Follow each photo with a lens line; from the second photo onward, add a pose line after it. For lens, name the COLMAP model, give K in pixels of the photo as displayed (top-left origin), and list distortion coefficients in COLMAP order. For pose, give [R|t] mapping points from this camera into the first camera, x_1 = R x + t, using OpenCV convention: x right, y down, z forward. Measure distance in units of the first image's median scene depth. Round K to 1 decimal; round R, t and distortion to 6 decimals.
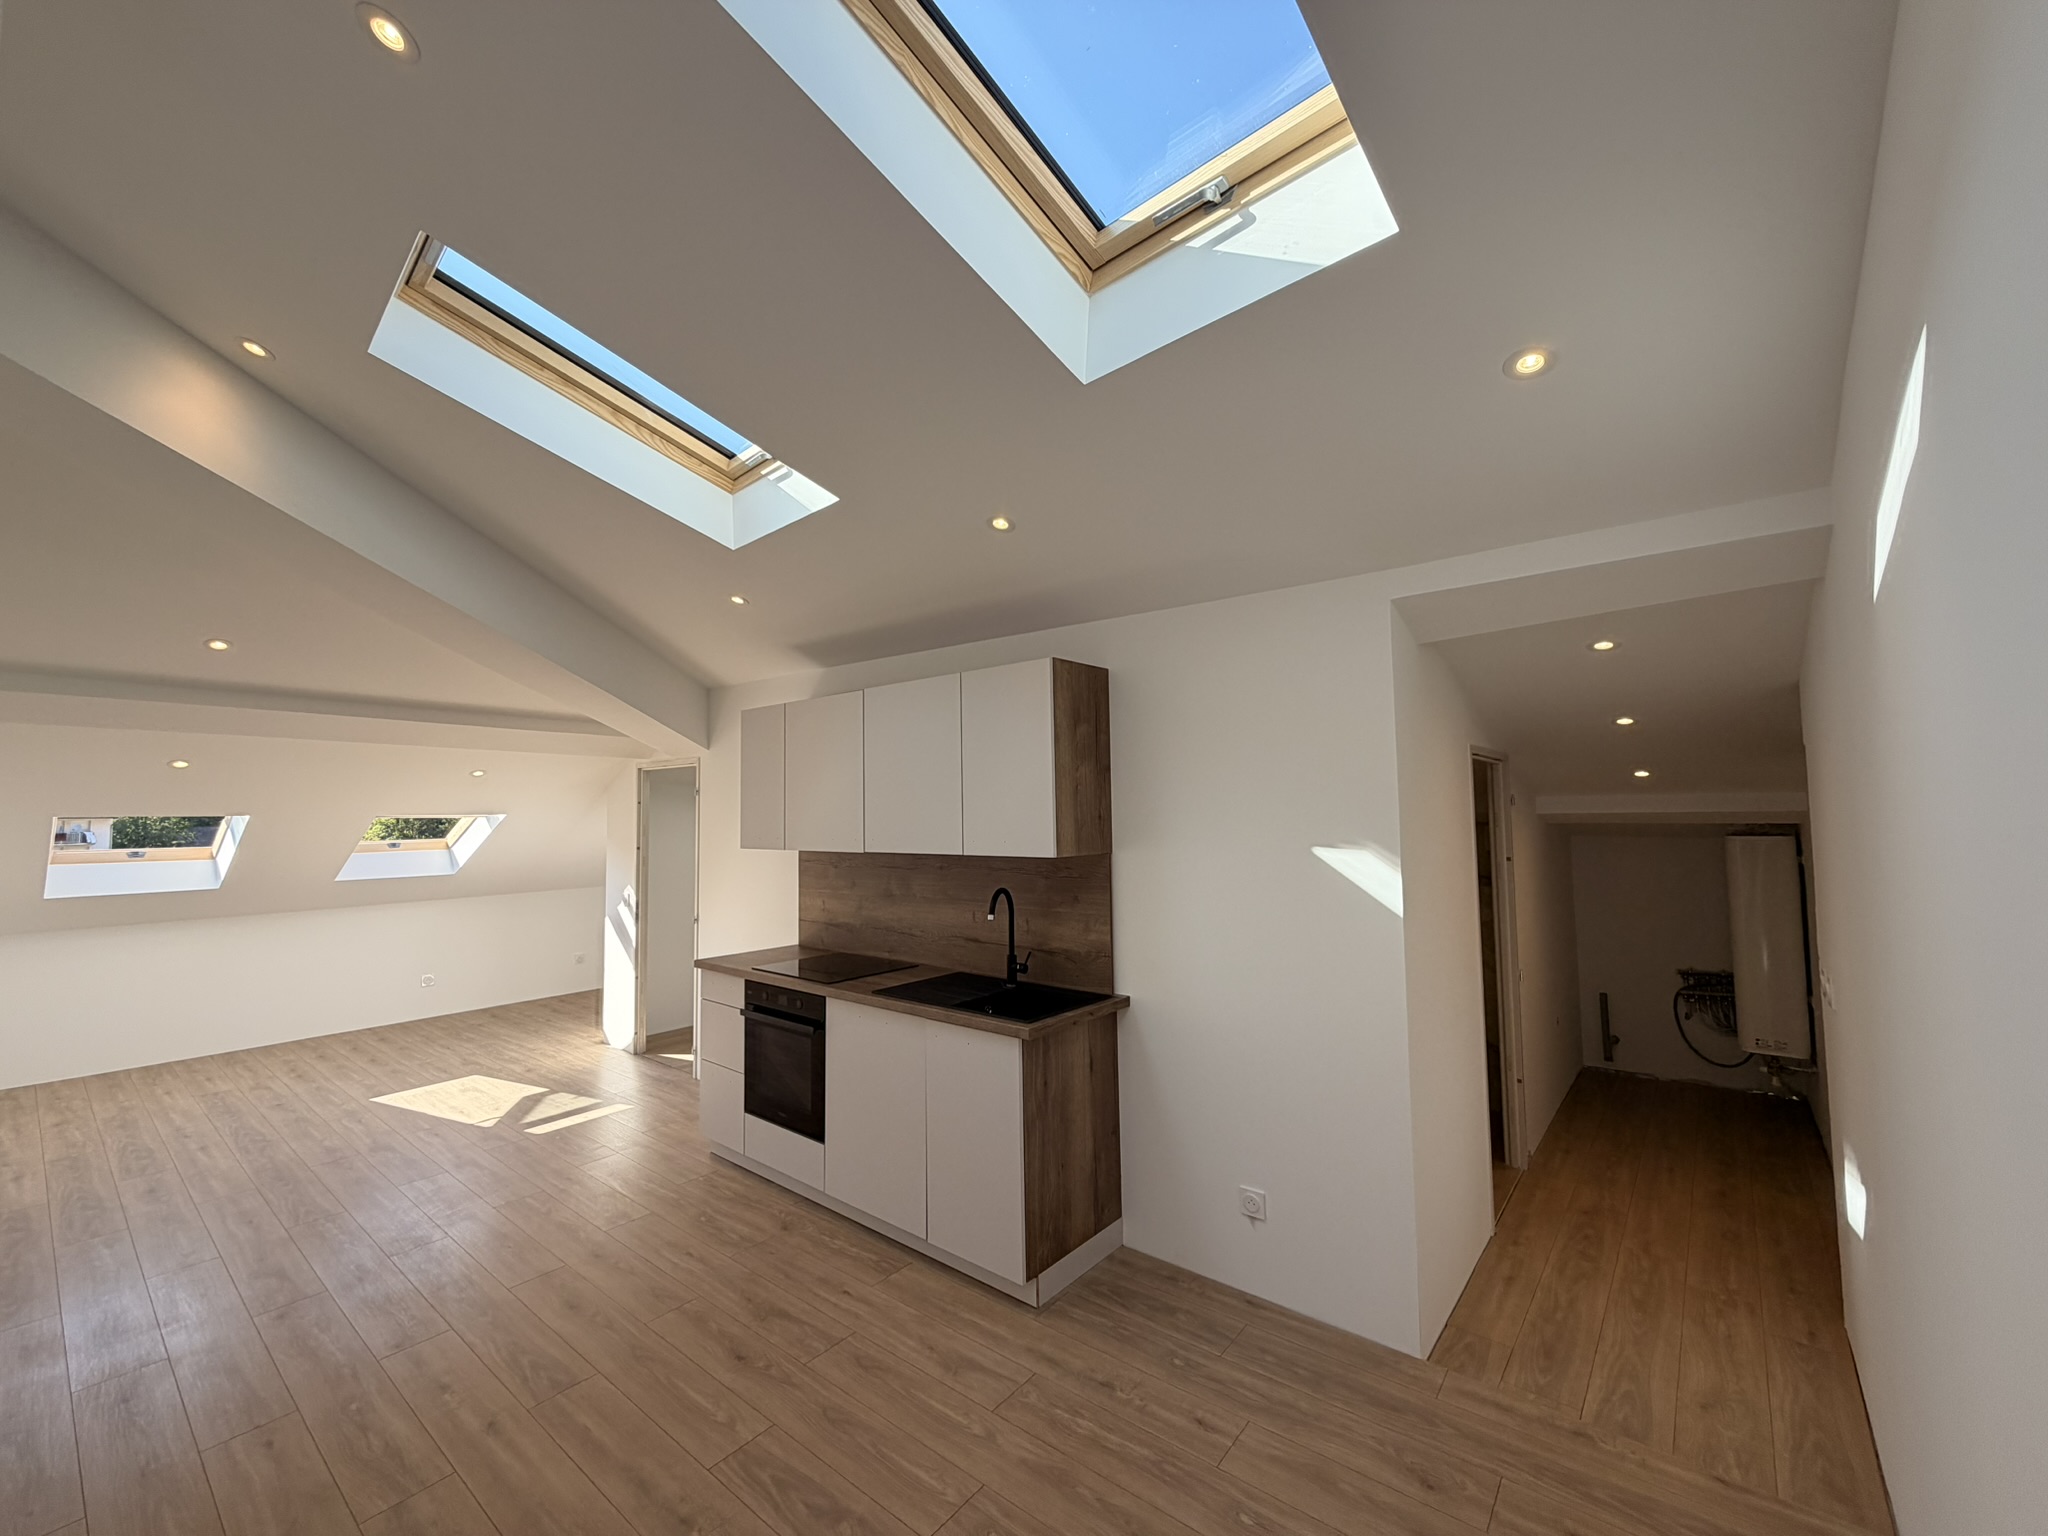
lens RADIAL K [[823.6, 0, 1026.7], [0, 823.6, 768.1], [0, 0, 1]] dist [-0.000101, 0.000165]
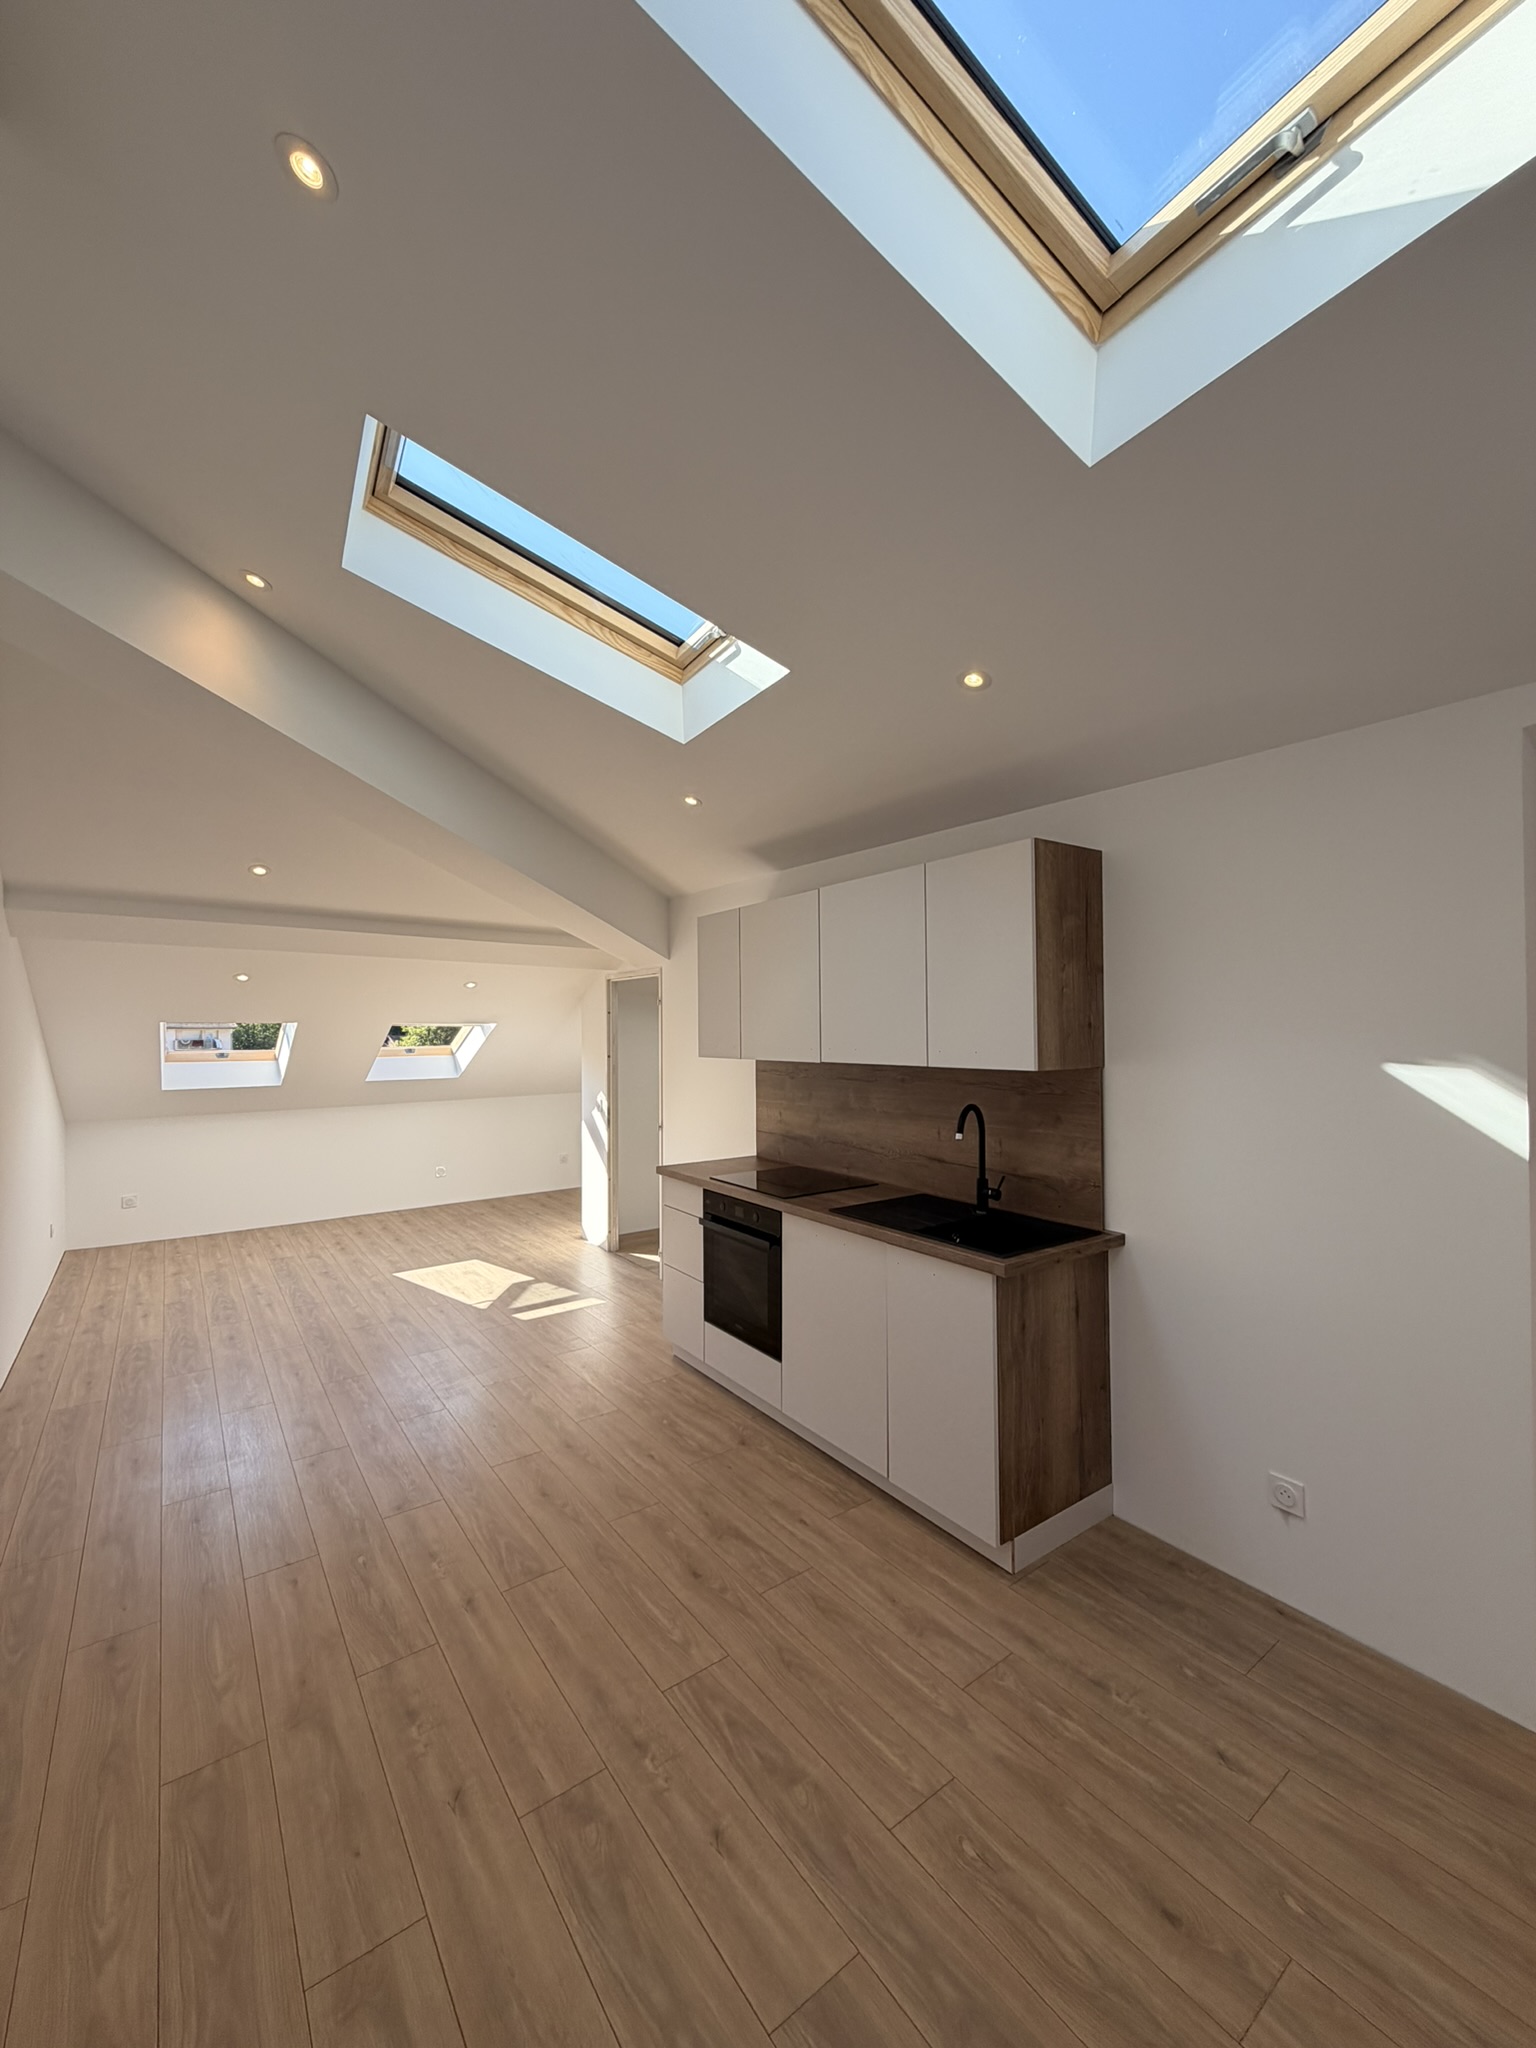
lens RADIAL K [[823.6, 0, 773.1], [0, 823.6, 1024.2], [0, 0, 1]] dist [-0.000101, 0.000165]
pose [[0.967326, 0.004761, -0.253489, -0.012687], [0.007810, 0.998790, 0.048562, 0.014427], [0.253414, -0.048955, 0.966118, 0.090833]]
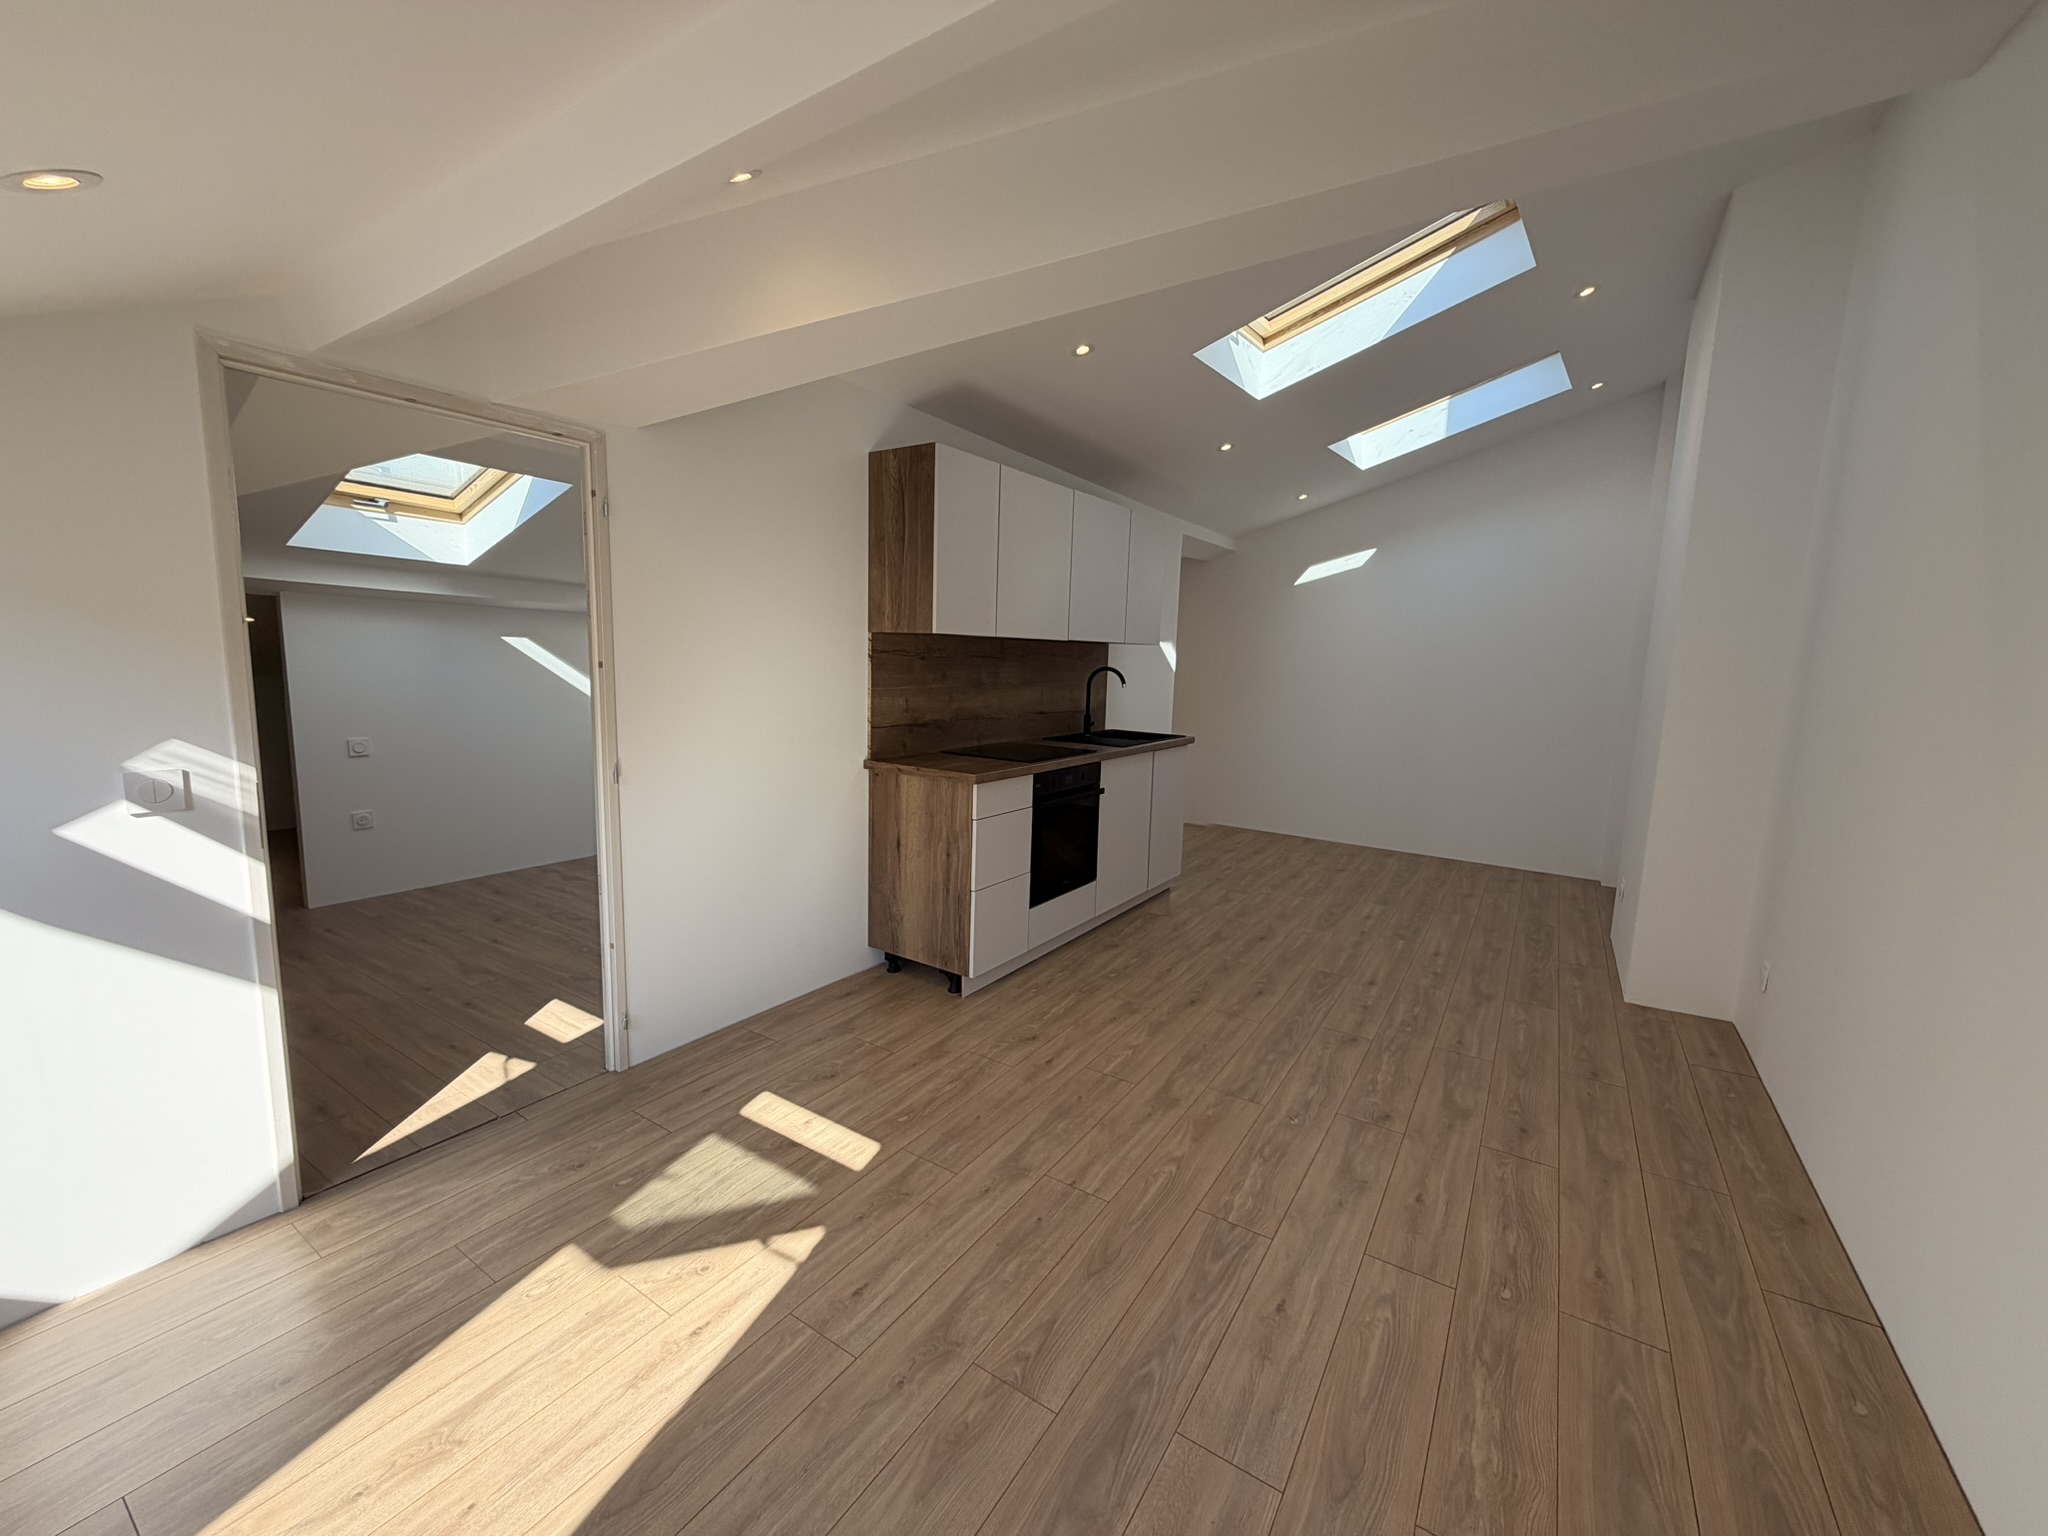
lens RADIAL K [[823.6, 0, 1011.6], [0, 823.6, 783.9], [0, 0, 1]] dist [-0.000101, 0.000165]
pose [[-0.094379, -0.147717, 0.984516, -1.541898], [-0.082881, 0.986663, 0.140094, 0.169384], [-0.992080, -0.068376, -0.105364, 1.377038]]
